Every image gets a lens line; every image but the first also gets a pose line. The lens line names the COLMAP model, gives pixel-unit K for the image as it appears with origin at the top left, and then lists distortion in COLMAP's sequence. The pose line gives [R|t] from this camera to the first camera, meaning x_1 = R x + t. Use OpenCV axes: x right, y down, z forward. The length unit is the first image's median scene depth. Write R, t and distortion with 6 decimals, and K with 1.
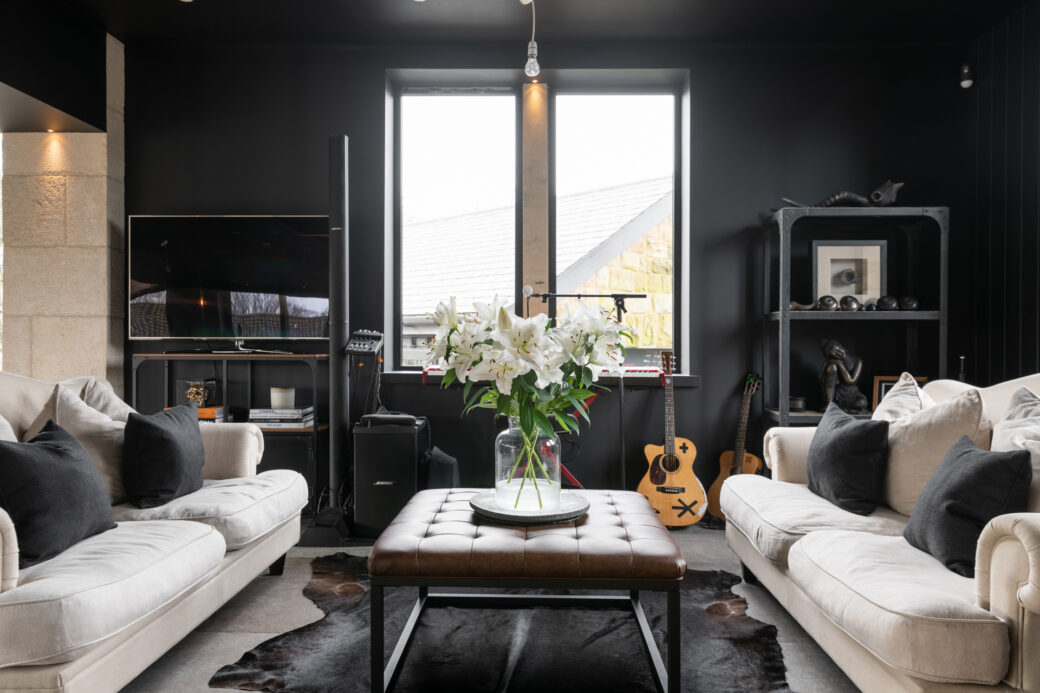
lens RADIAL K [[723.5, 0, 520.0], [0, 723.5, 346.5], [0, 0, 1]] dist [0.006531, 0.002817]
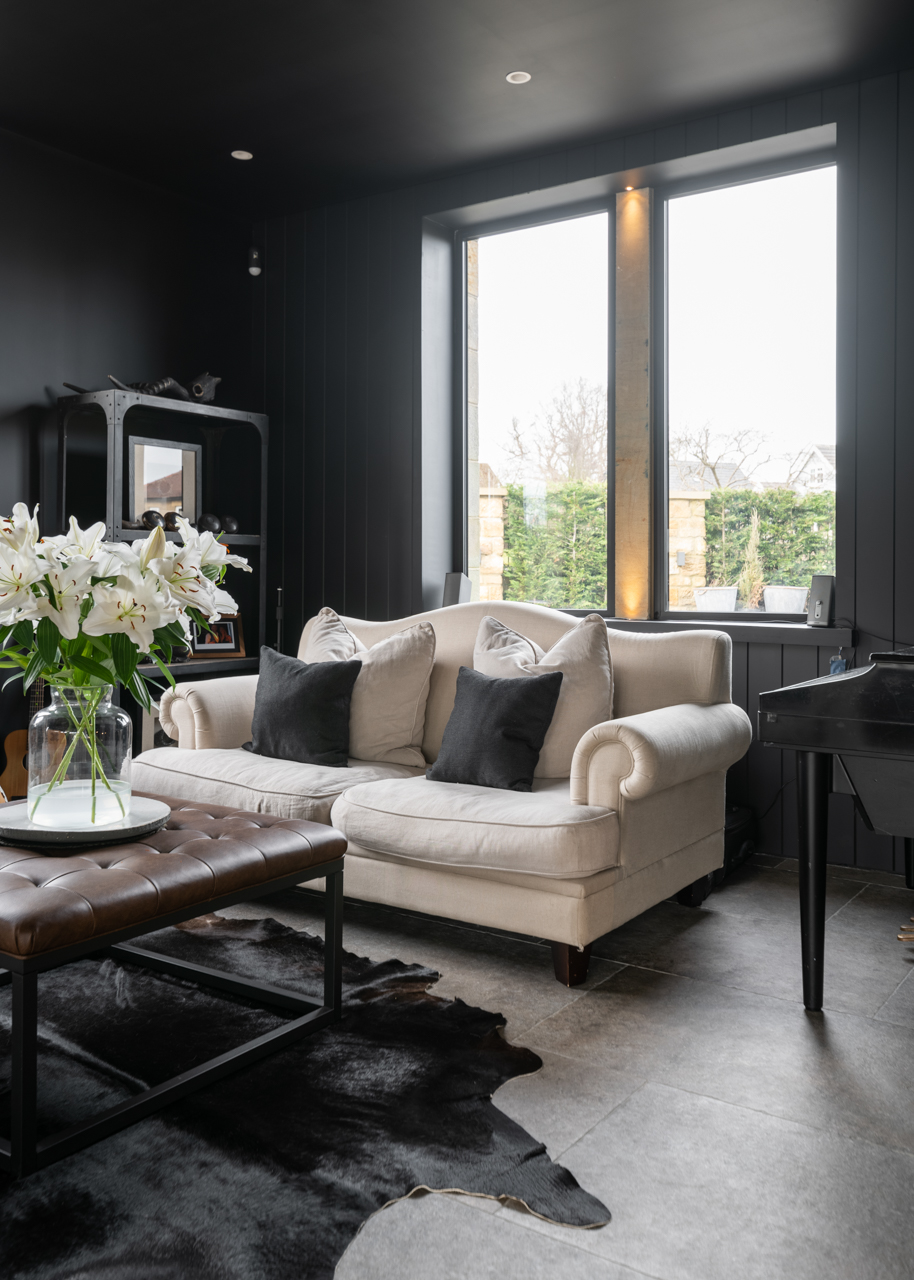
lens RADIAL K [[1112.6, 0, 456.8], [0, 1112.6, 570.5], [0, 0, 1]] dist [-0.007256, -0.002315]
pose [[0.545656, 0.000952, 0.838008, -0.613142], [-0.001578, 0.999999, -0.000109, -0.011015], [-0.838008, -0.001263, 0.545657, 0.134275]]
